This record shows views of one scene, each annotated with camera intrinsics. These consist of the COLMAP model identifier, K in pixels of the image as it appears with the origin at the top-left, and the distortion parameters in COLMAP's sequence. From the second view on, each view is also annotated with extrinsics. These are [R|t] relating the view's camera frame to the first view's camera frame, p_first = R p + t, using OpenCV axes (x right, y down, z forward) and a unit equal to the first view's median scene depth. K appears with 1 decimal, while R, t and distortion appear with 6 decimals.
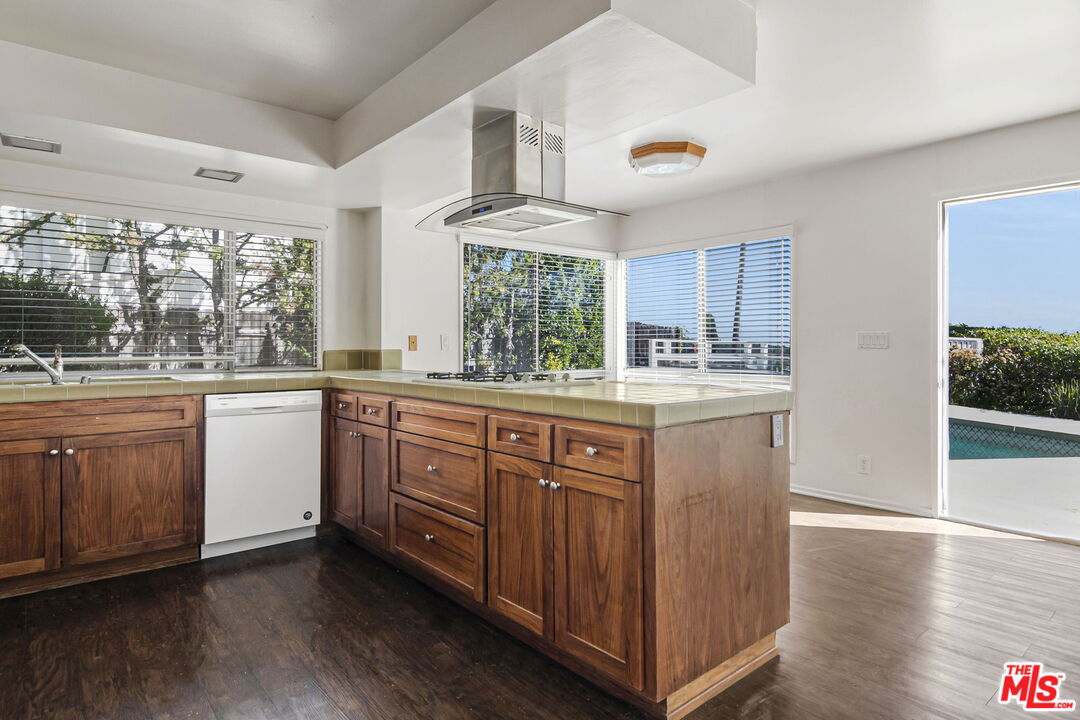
lens RADIAL K [[596.1, 0, 591.8], [0, 596.1, 344.2], [0, 0, 1]] dist [-0.018157, 0.000320]
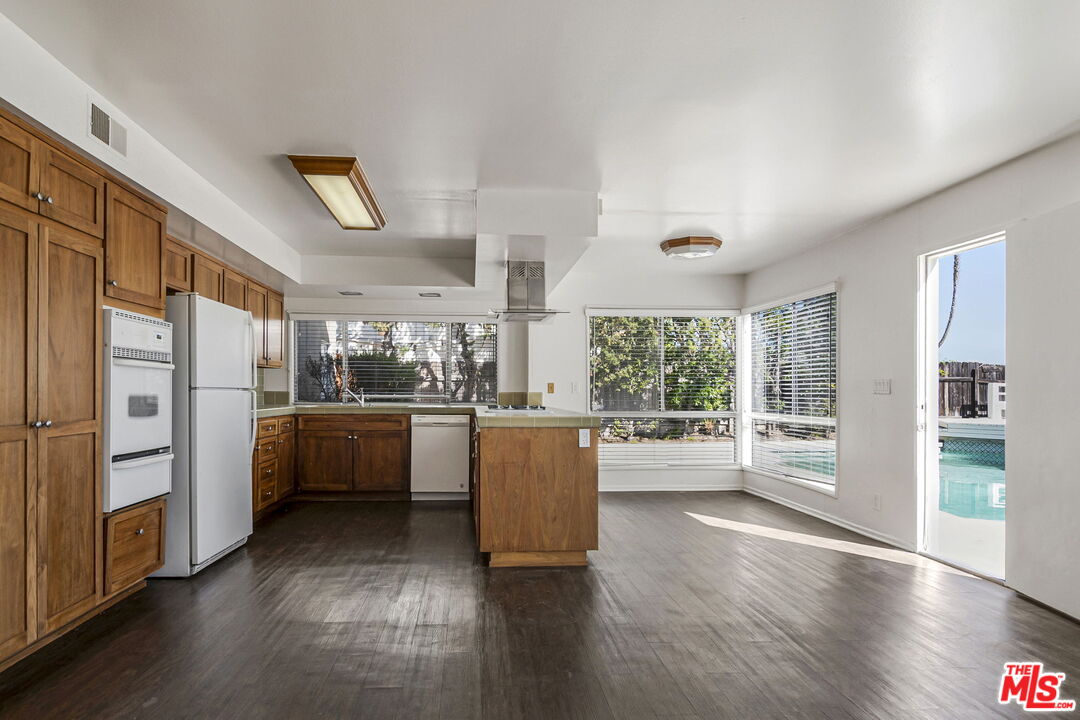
lens RADIAL K [[635.2, 0, 541.2], [0, 635.2, 386.2], [0, 0, 1]] dist [0.004778, 0.001771]
pose [[0.802149, 0.000269, -0.597124, 0.932200], [-0.002466, 0.999993, -0.002861, -0.003276], [0.597119, 0.003768, 0.802144, -0.420132]]
